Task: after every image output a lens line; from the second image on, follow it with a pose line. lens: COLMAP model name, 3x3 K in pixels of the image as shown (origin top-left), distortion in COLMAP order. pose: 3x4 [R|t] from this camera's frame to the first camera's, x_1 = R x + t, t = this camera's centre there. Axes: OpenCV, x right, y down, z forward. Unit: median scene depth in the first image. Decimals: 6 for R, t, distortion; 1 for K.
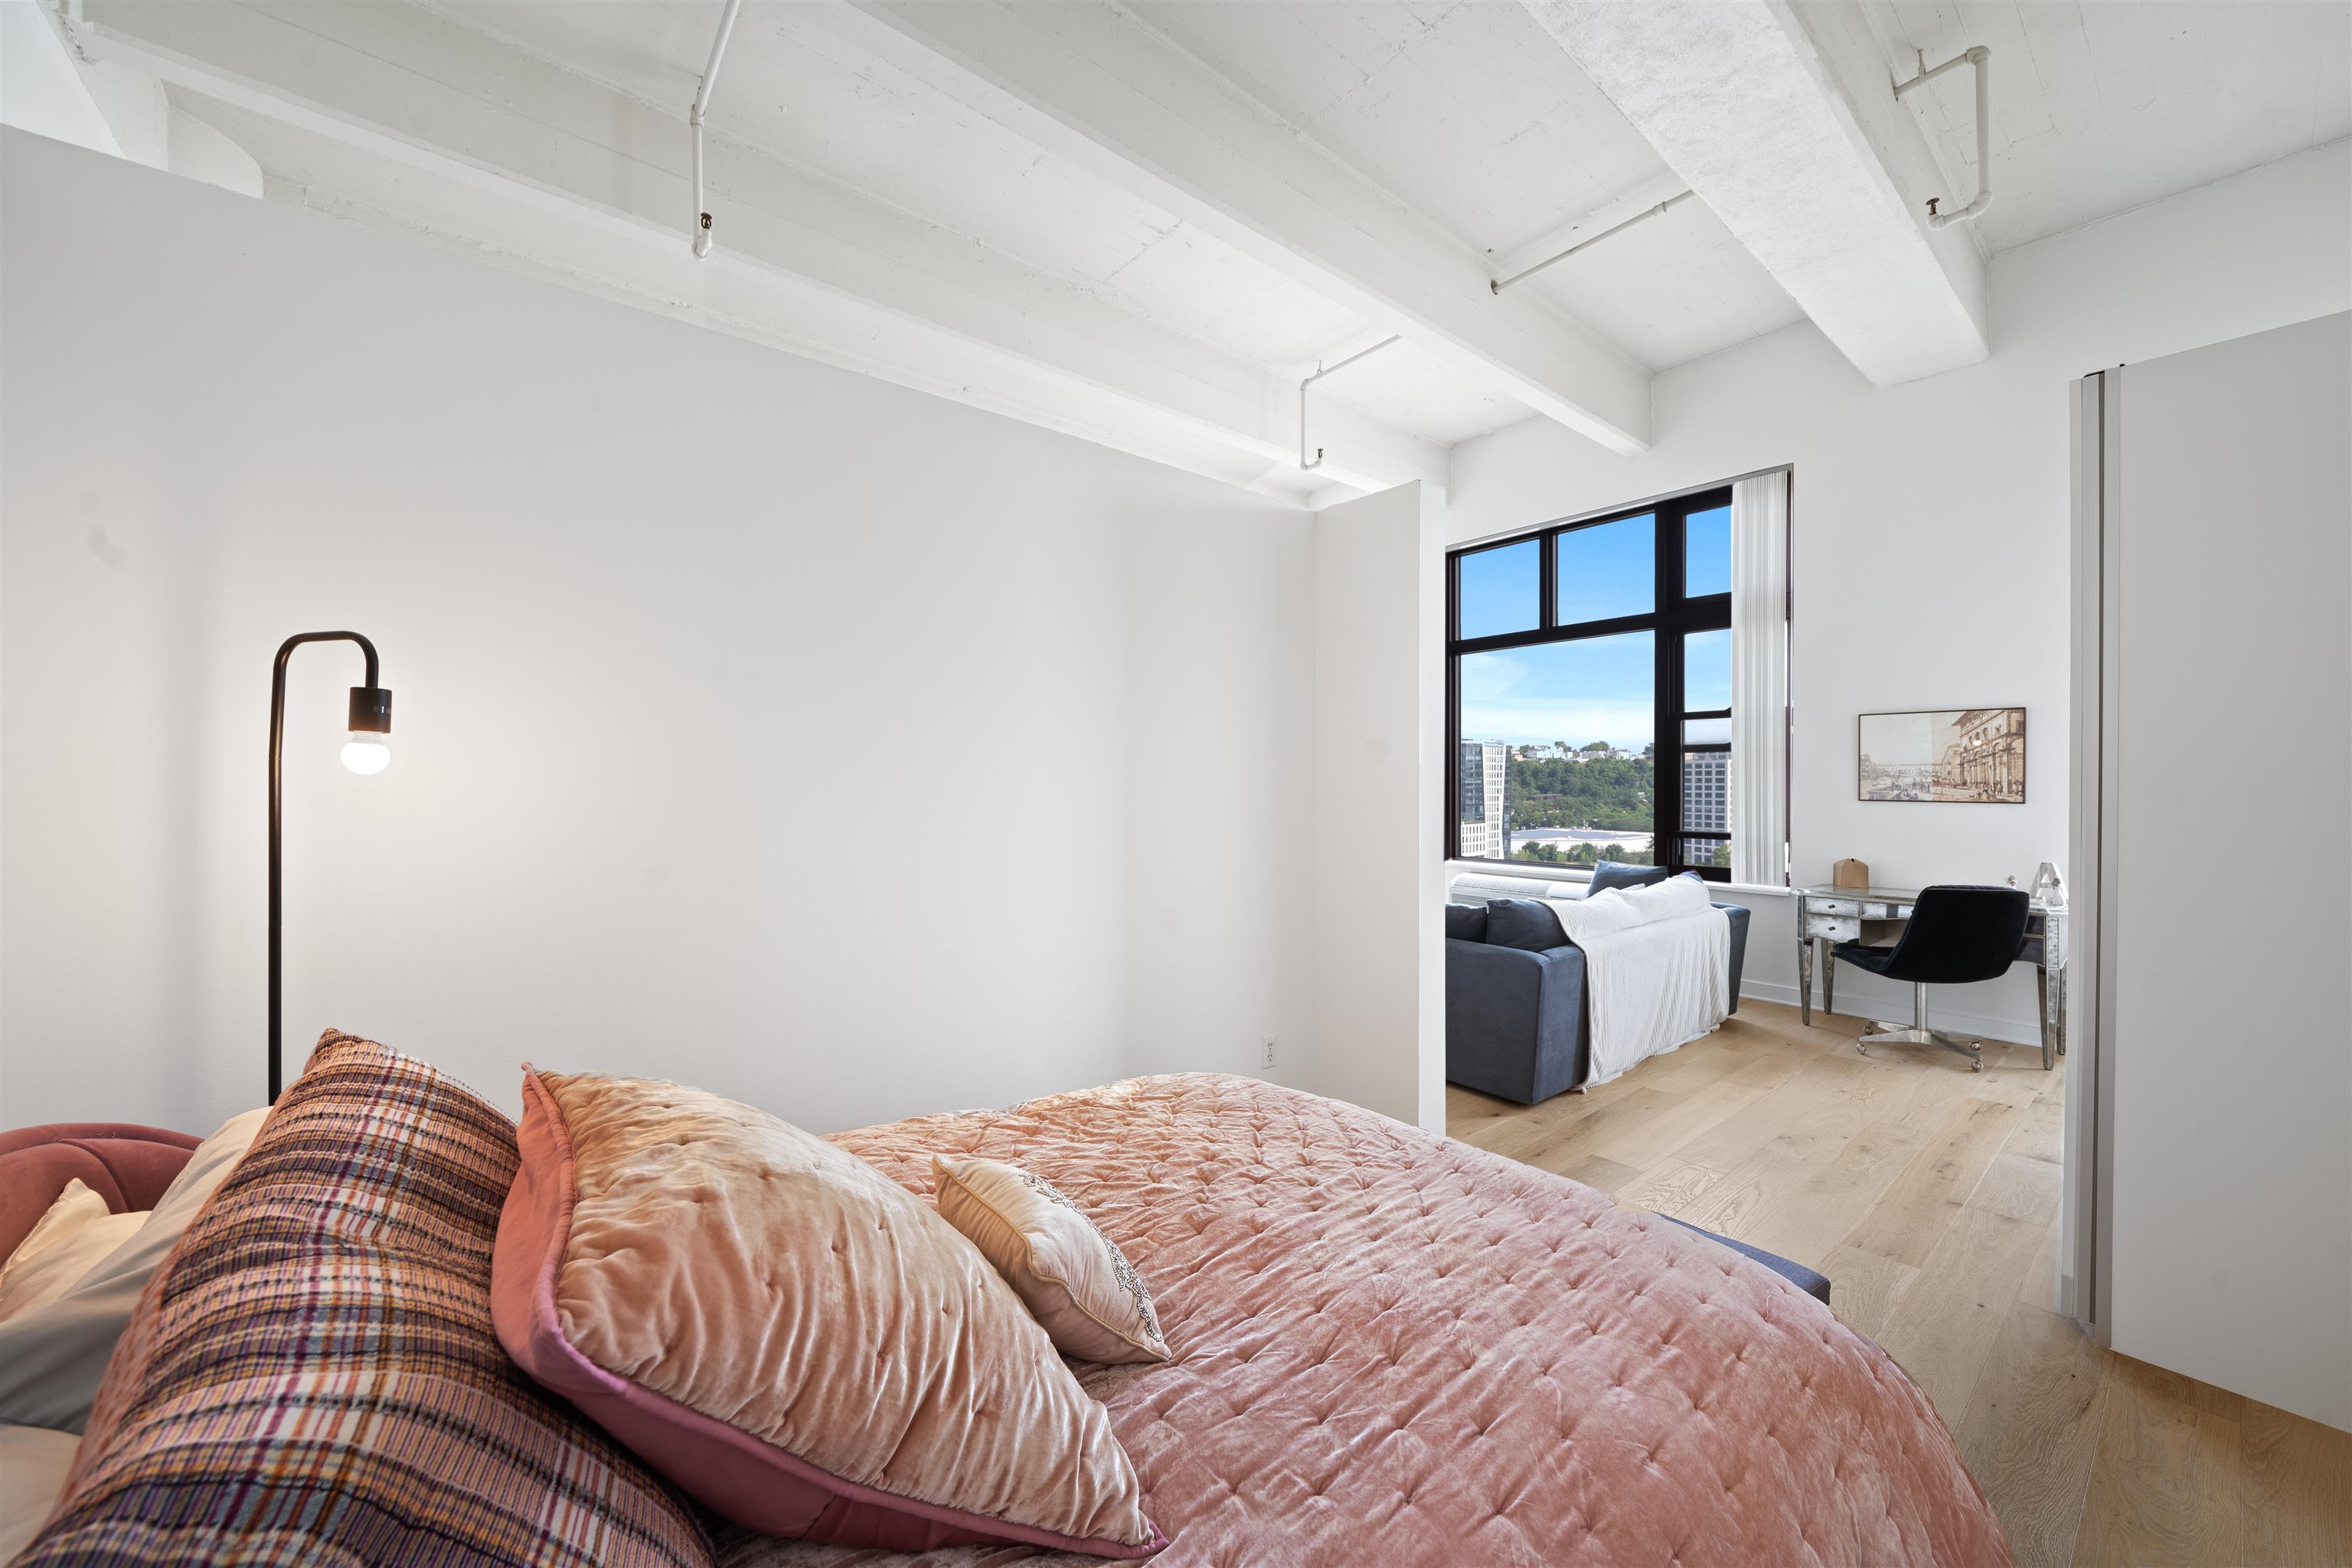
lens RADIAL K [[867.7, 0, 1186.4], [0, 867.7, 787.9], [0, 0, 1]] dist [-0.005122, -0.000874]
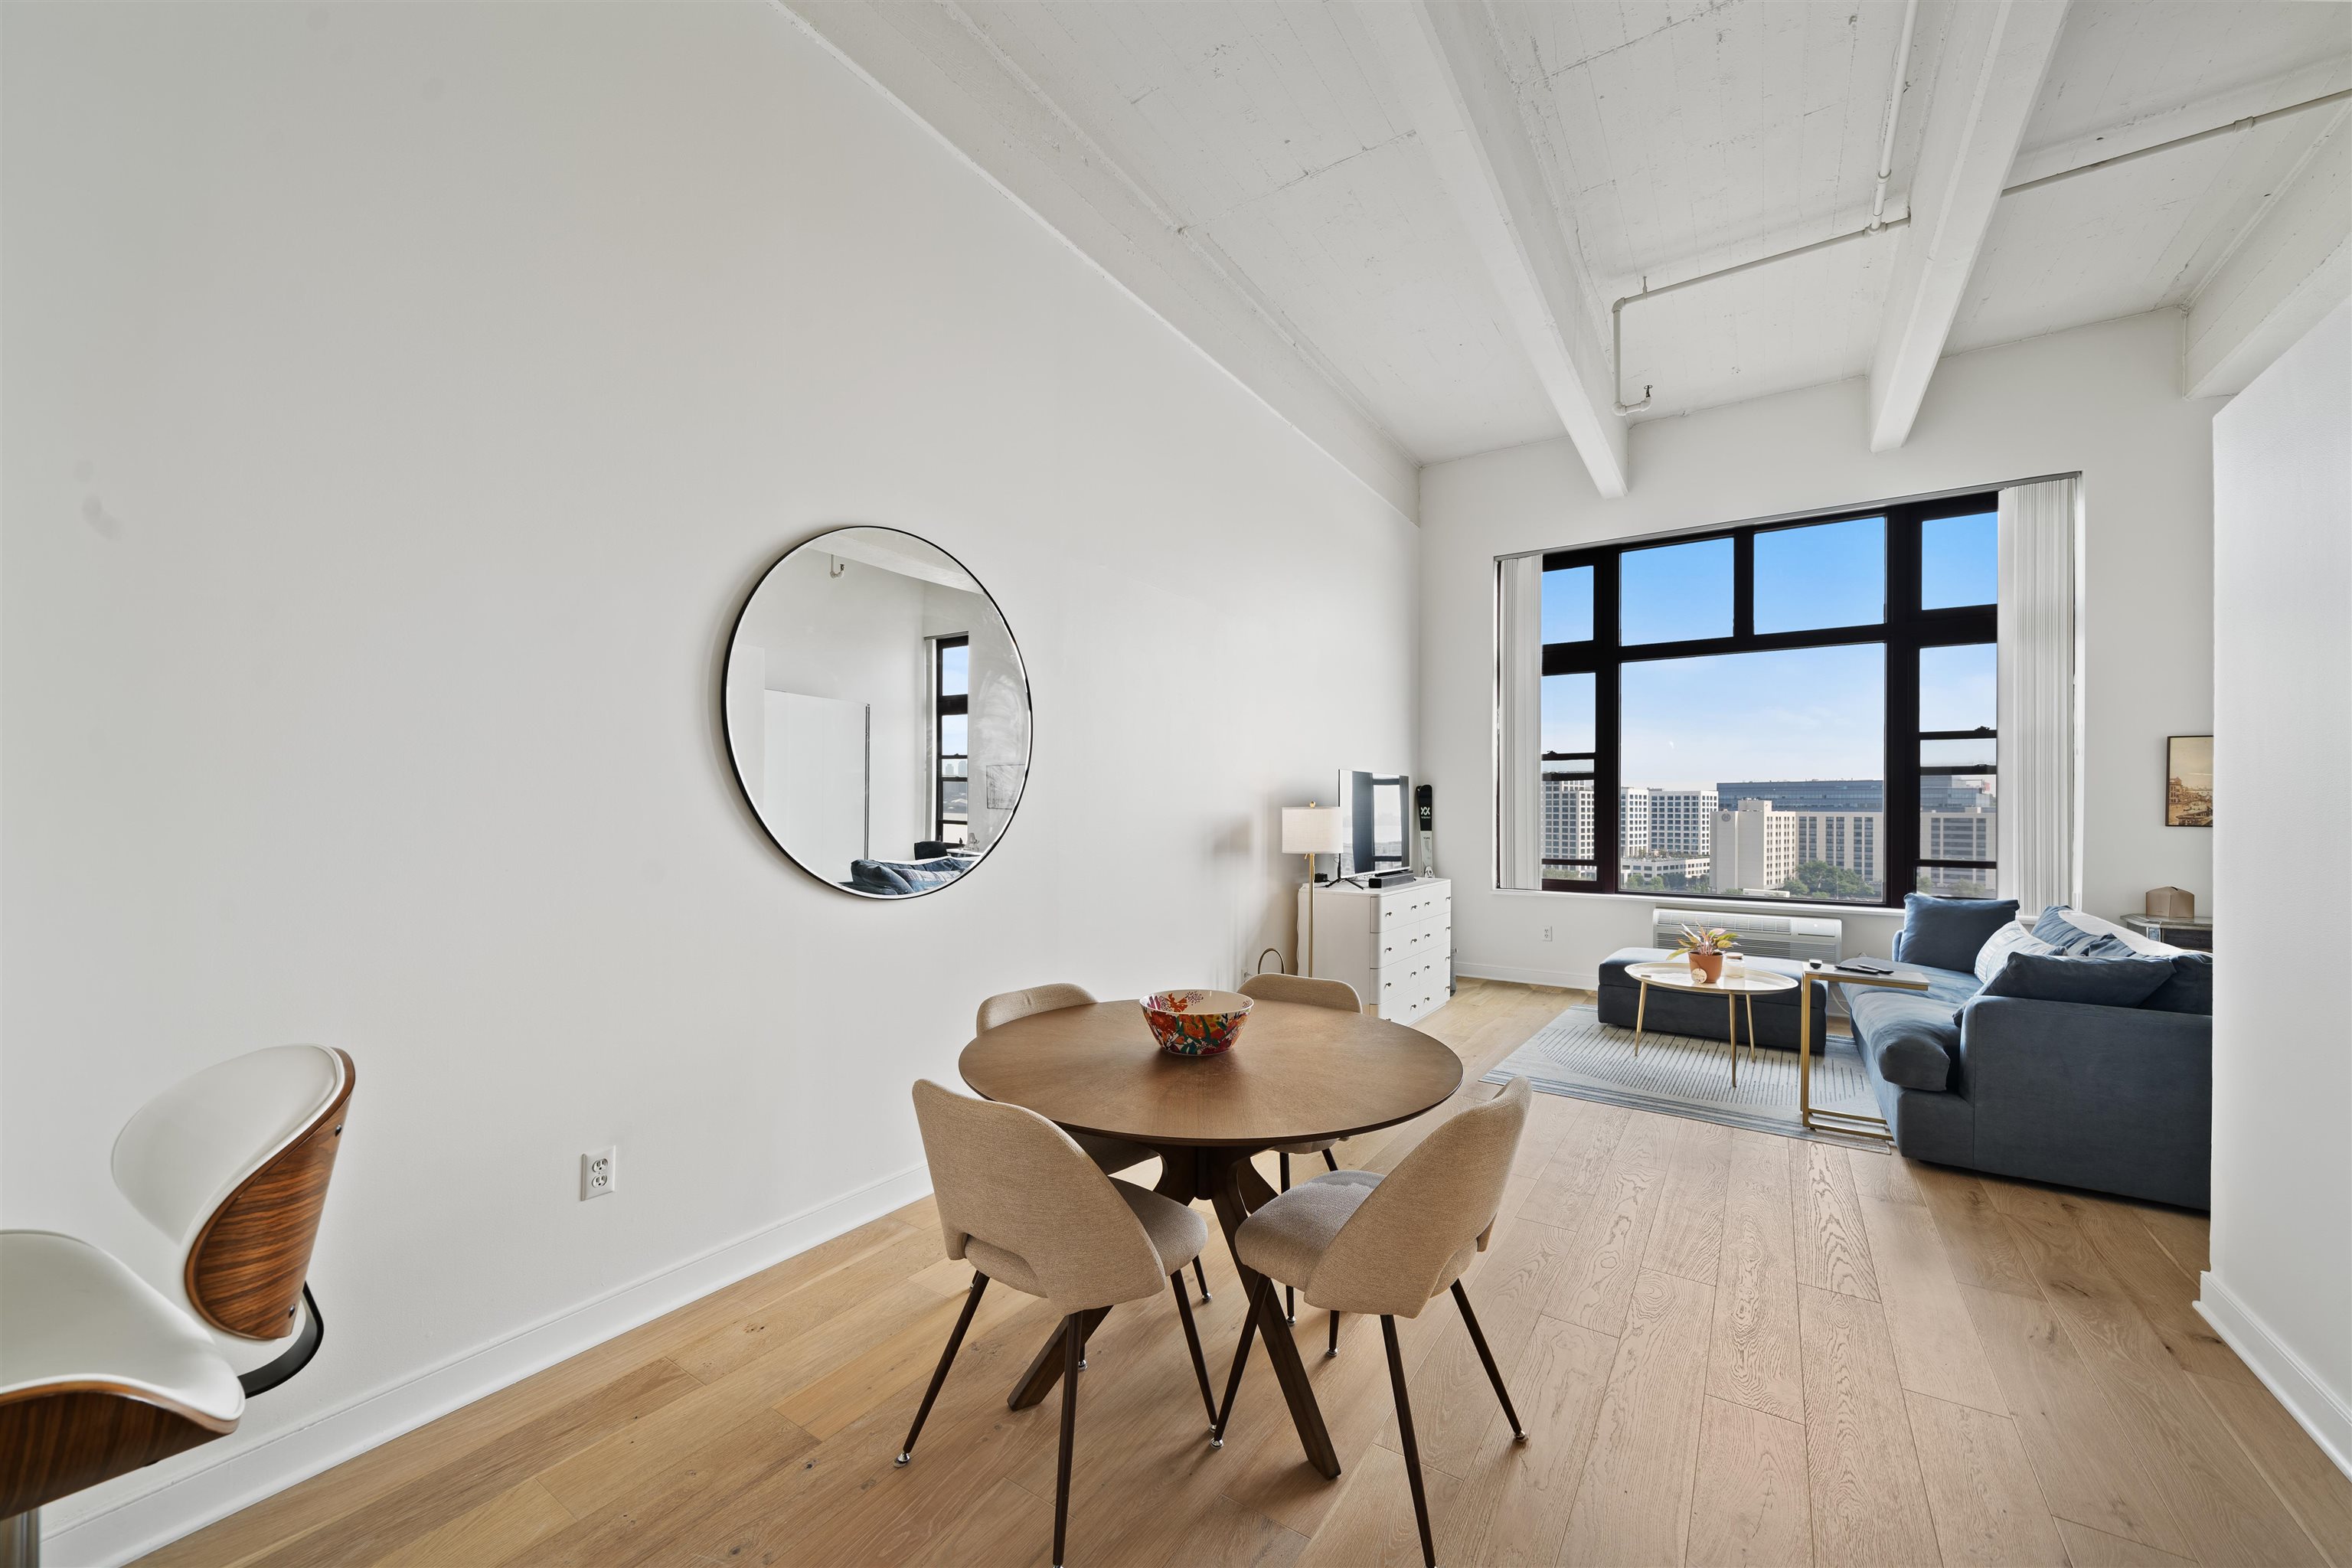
lens RADIAL K [[867.7, 0, 1169.1], [0, 867.7, 808.2], [0, 0, 1]] dist [-0.005122, -0.000874]
pose [[0.959511, 0.013253, 0.281360, -0.464151], [-0.010524, 0.999882, -0.011210, 0.014052], [-0.281476, 0.007796, 0.959537, 0.336157]]
